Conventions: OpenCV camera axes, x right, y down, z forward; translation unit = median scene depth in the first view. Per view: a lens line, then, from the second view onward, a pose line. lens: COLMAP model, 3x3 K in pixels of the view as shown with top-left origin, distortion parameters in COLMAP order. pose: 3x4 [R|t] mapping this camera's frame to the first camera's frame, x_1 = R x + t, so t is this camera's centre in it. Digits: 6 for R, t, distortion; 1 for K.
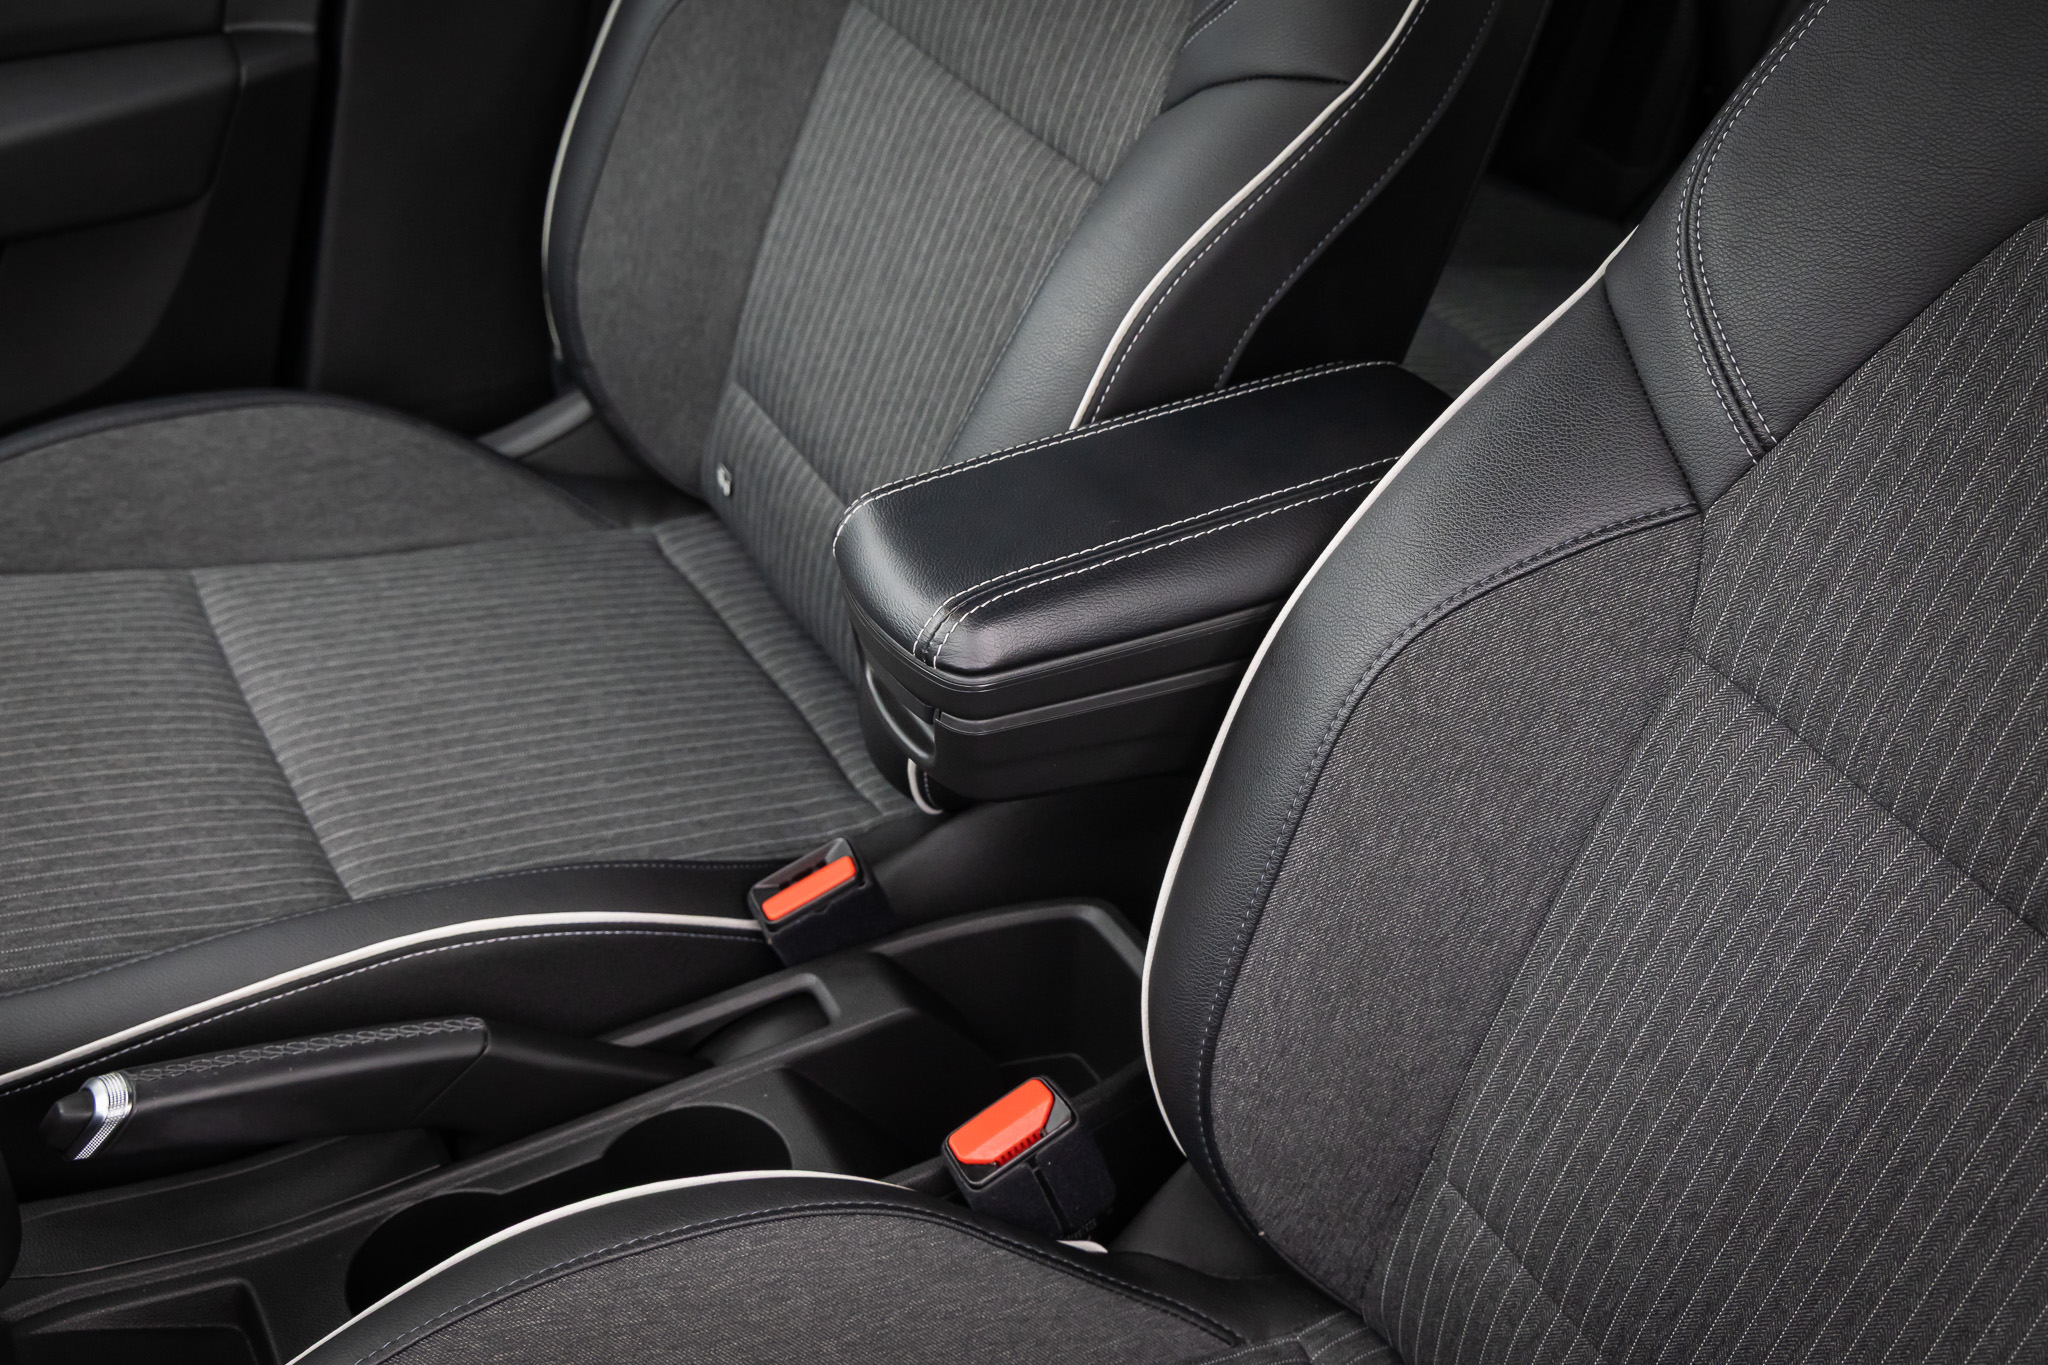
lens RADIAL K [[2447.7, 0, 1024.0], [0, 2447.7, 682.5], [0, 0, 1]] dist [0.008317, -0.036825]
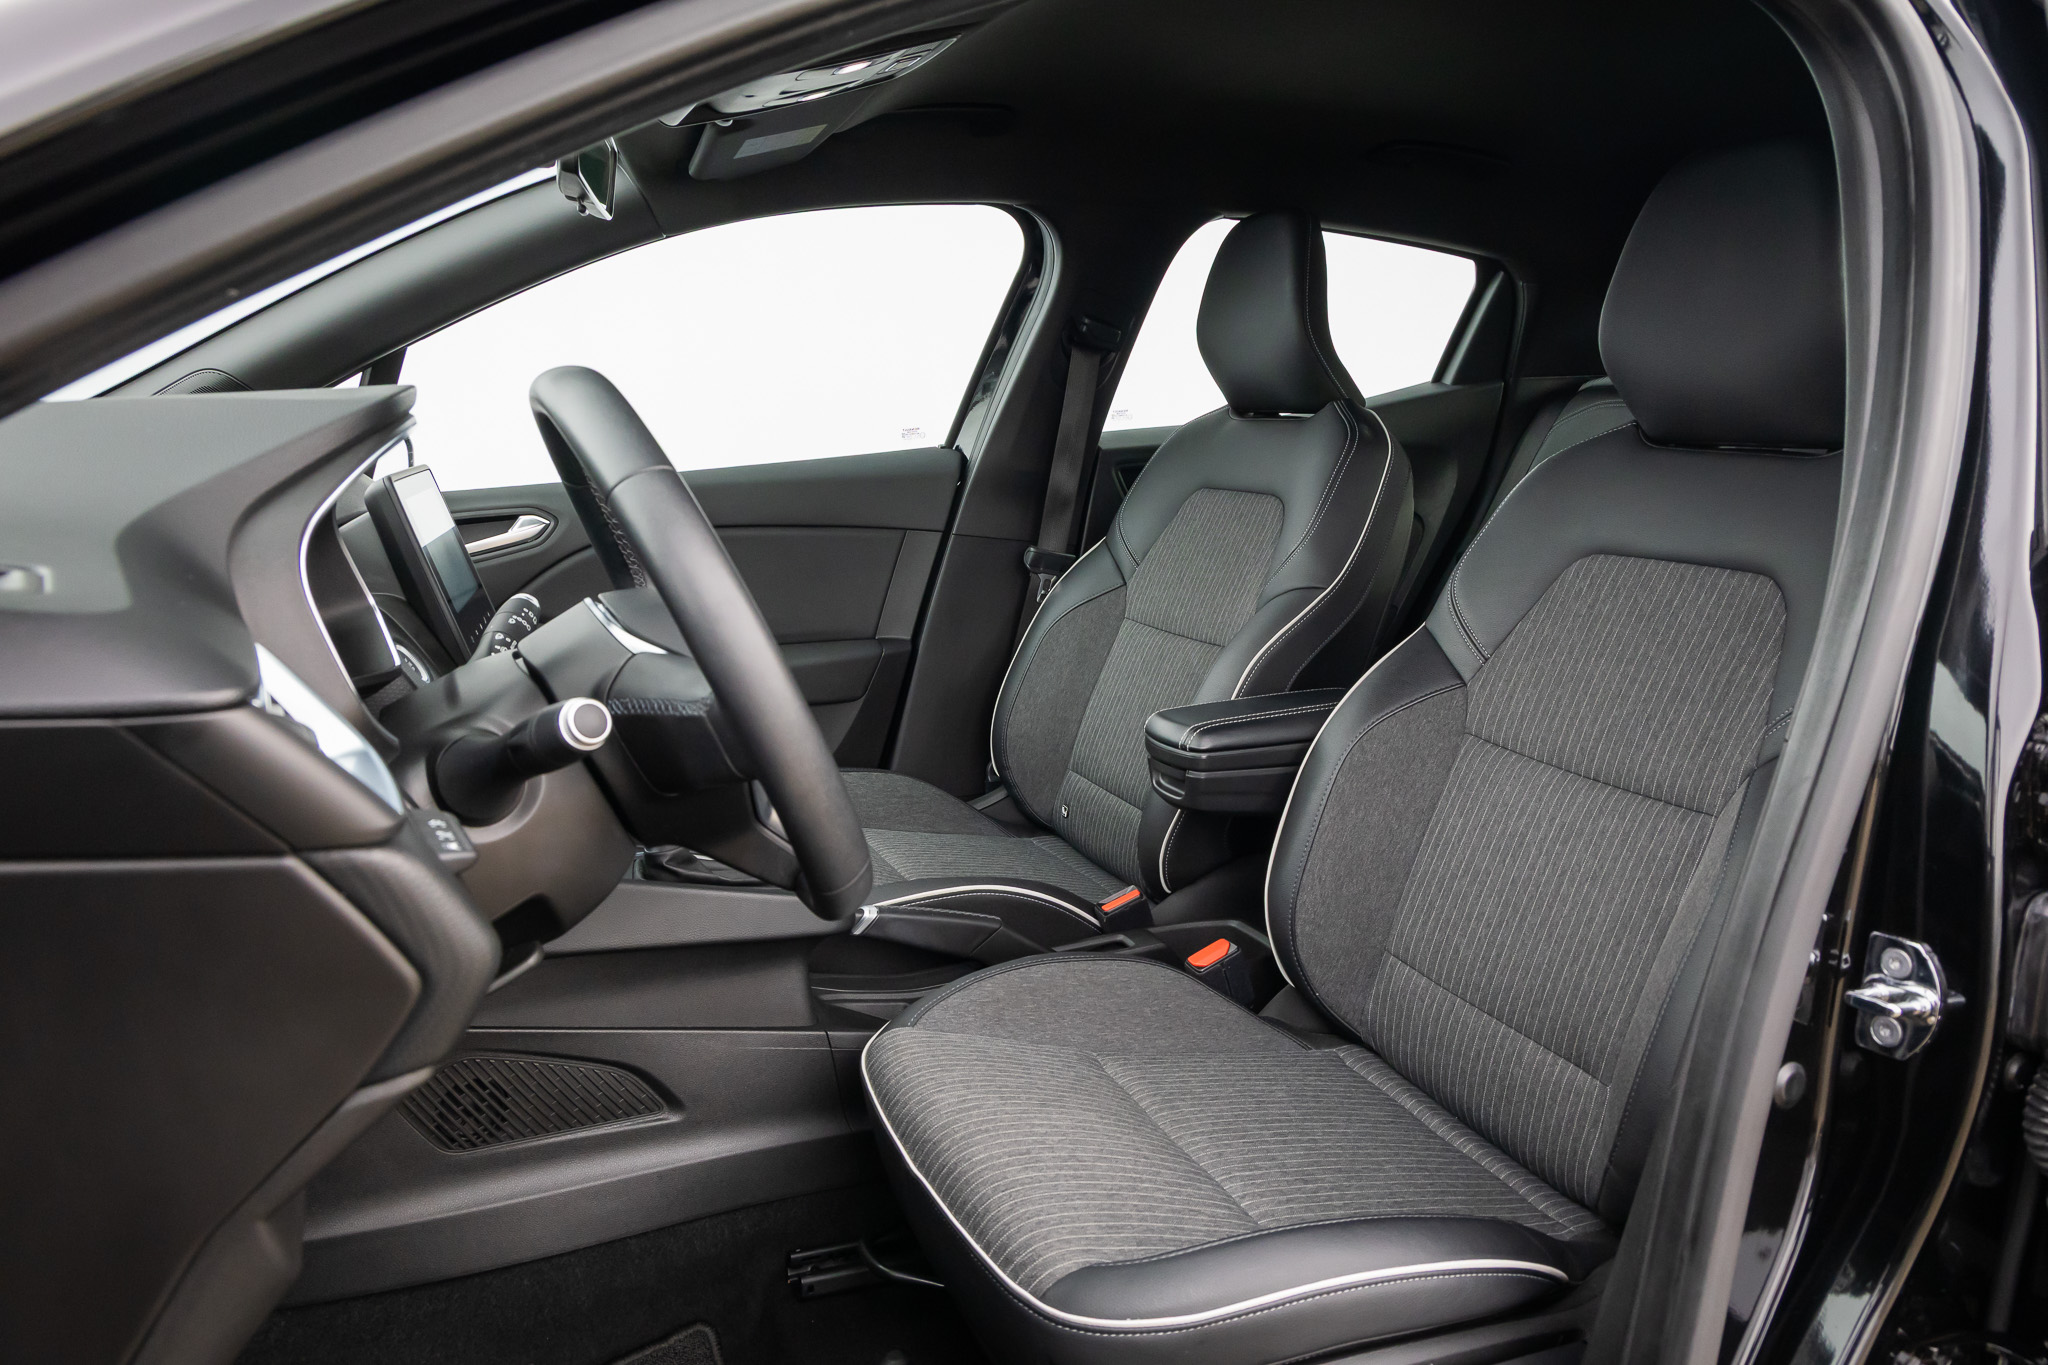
lens RADIAL K [[1362.5, 0, 1024.0], [0, 1362.5, 682.5], [0, 0, 1]] dist [0.000575, 0.001043]
pose [[0.997850, 0.008177, -0.065031, -0.118047], [-0.034208, 0.911303, -0.410314, 0.544684], [0.055908, 0.411656, 0.909623, -0.418034]]
